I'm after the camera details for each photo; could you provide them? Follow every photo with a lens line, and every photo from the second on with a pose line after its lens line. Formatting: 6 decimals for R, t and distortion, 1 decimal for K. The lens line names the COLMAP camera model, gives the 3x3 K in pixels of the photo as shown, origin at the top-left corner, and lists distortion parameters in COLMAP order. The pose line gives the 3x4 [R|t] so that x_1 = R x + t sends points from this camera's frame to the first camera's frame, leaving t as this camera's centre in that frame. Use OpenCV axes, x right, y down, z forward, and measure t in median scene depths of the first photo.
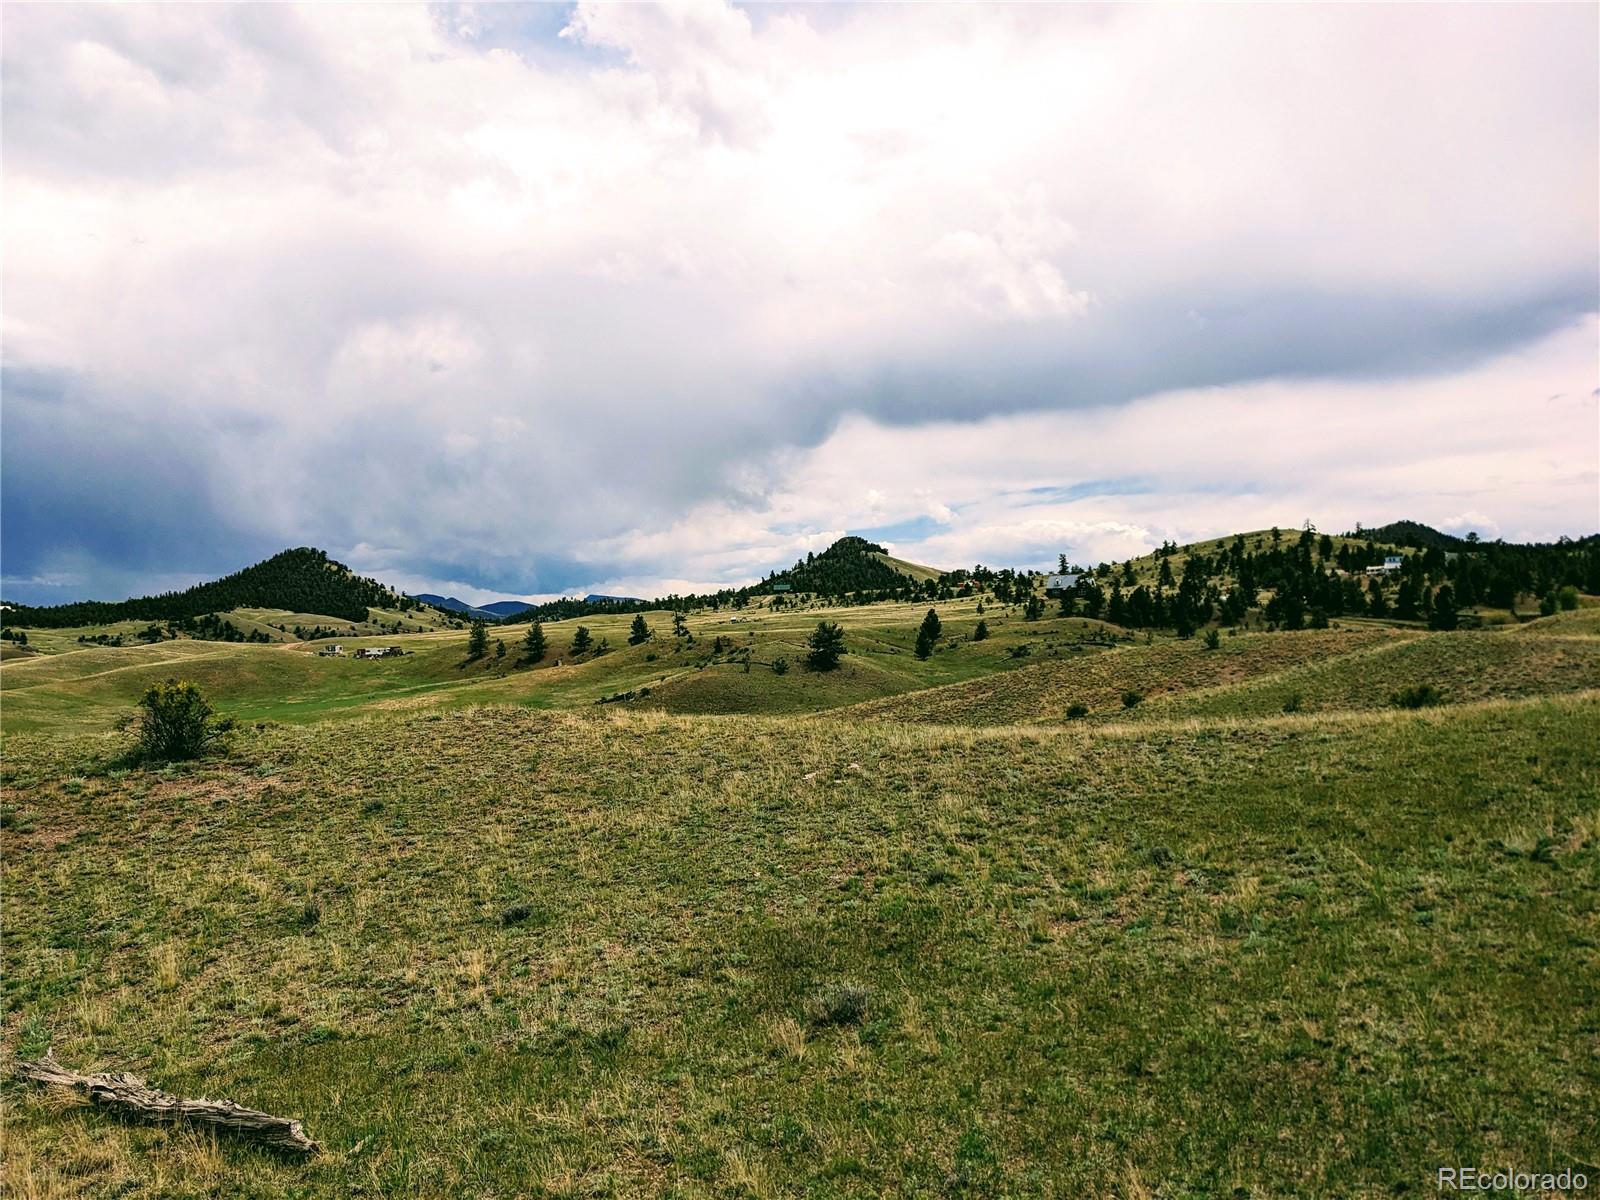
lens RADIAL K [[1289.8, 0, 753.0], [0, 1289.8, 618.5], [0, 0, 1]] dist [0.057977, -0.081609]
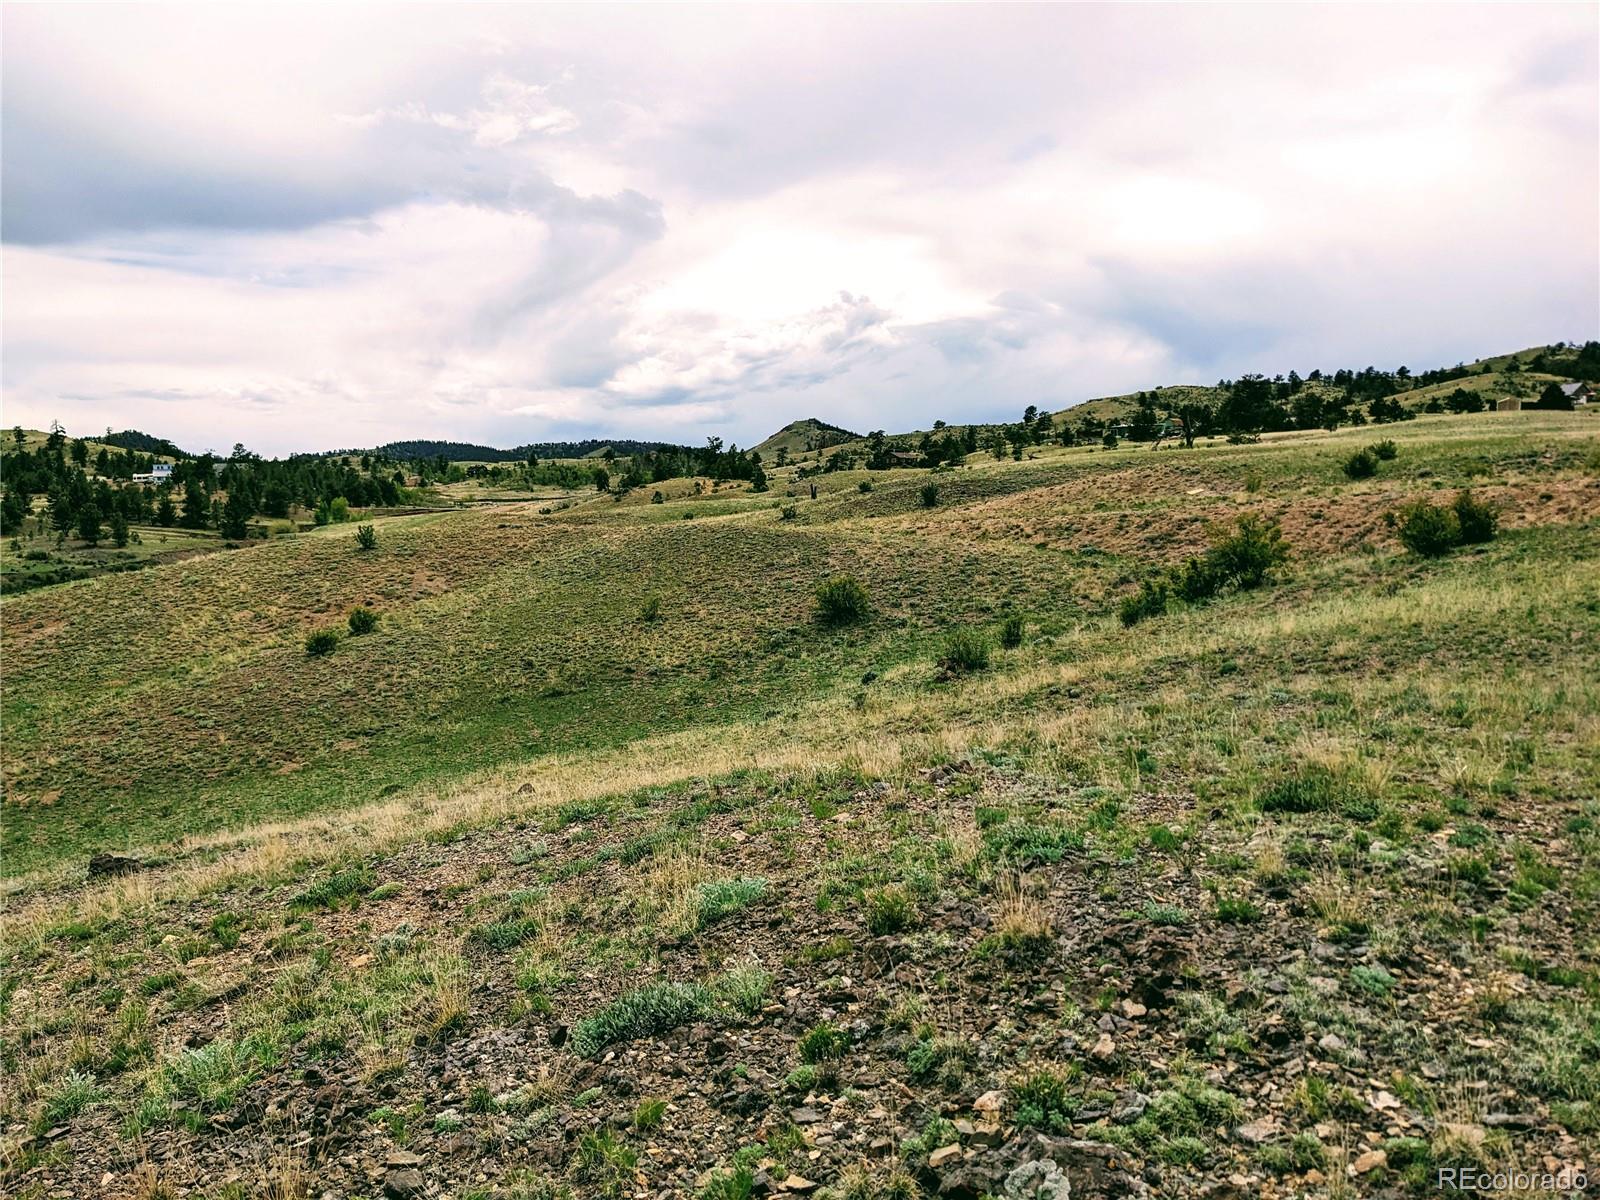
lens RADIAL K [[1289.8, 0, 798.9], [0, 1289.8, 603.7], [0, 0, 1]] dist [0.057977, -0.081609]
pose [[0.590200, -0.047831, 0.805839, -1.128054], [0.002046, 0.998329, 0.057757, 0.074415], [-0.807254, -0.032439, 0.589312, 2.929997]]
